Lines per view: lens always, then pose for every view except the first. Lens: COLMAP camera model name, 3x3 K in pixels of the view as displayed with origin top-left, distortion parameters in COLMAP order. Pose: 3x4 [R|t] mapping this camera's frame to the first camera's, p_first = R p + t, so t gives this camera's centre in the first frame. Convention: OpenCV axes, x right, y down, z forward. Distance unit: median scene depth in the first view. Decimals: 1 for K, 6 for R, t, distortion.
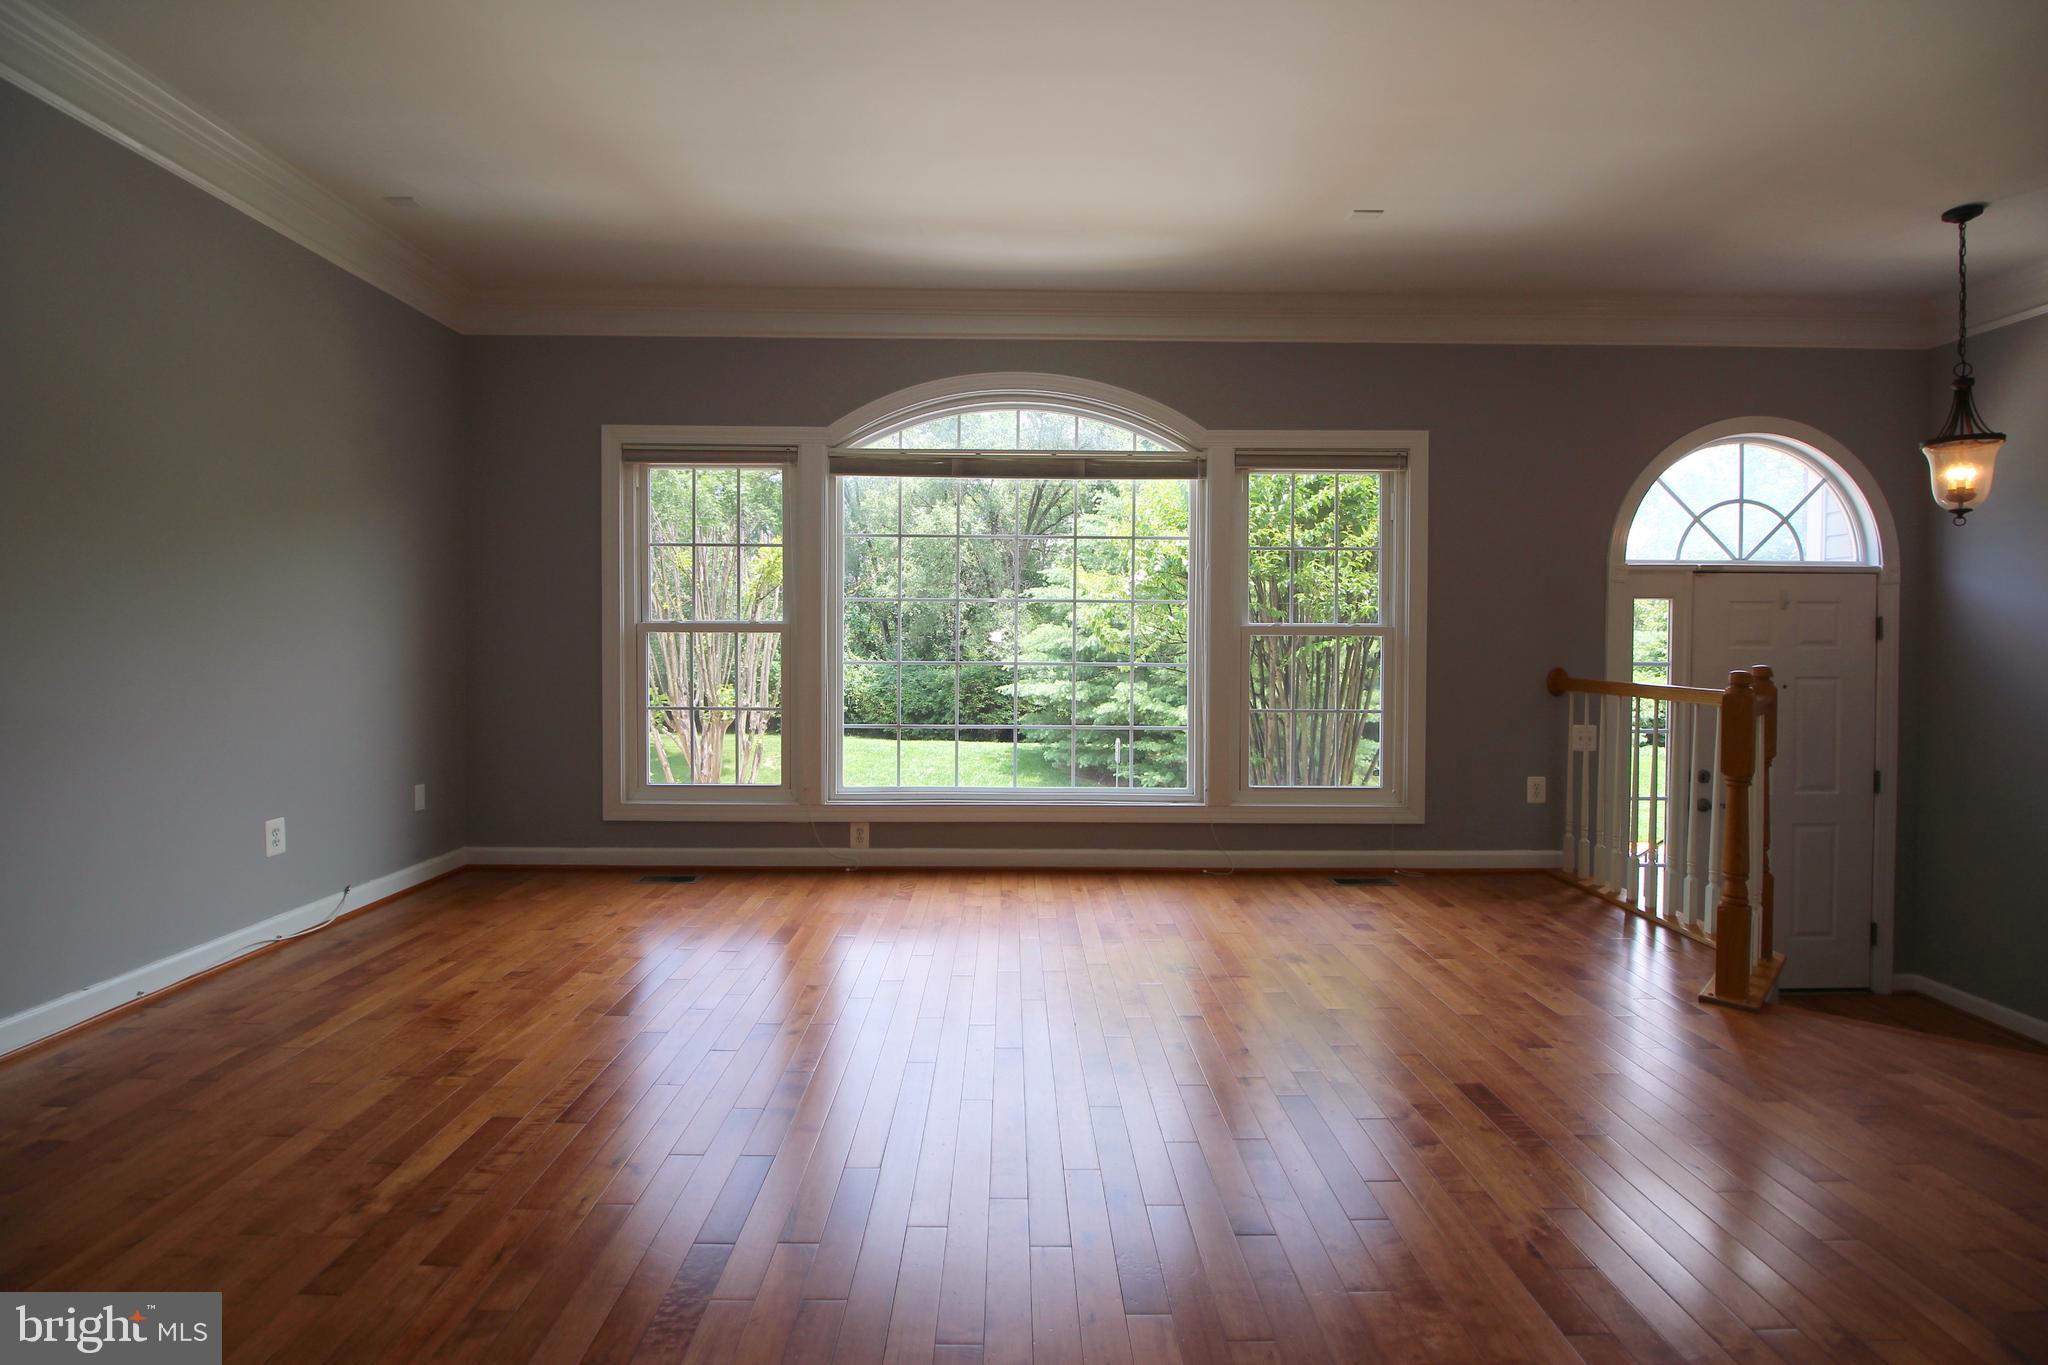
lens RADIAL K [[933.6, 0, 1039.5], [0, 933.6, 678.6], [0, 0, 1]] dist [-0.019696, -0.002176]
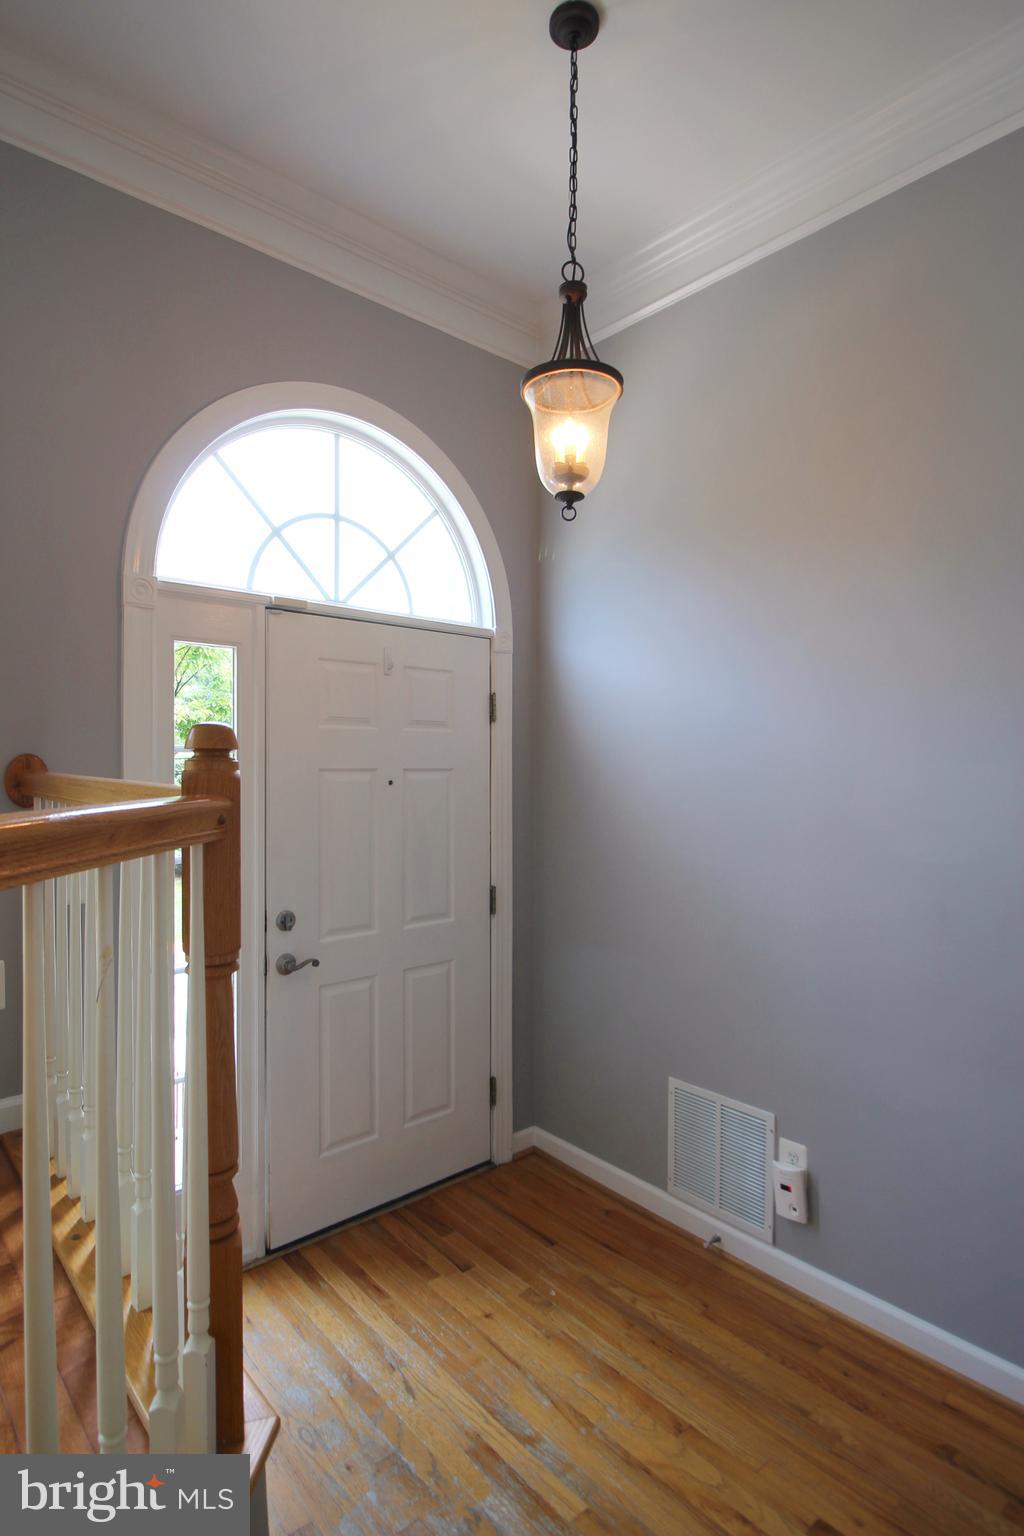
lens RADIAL K [[830.2, 0, 508.7], [0, 830.2, 776.3], [0, 0, 1]] dist [0.008197, 0.000529]
pose [[0.750321, -0.003190, 0.661066, 0.448100], [0.009466, 0.999938, -0.005918, 0.008565], [-0.661006, 0.010698, 0.750305, 0.449188]]
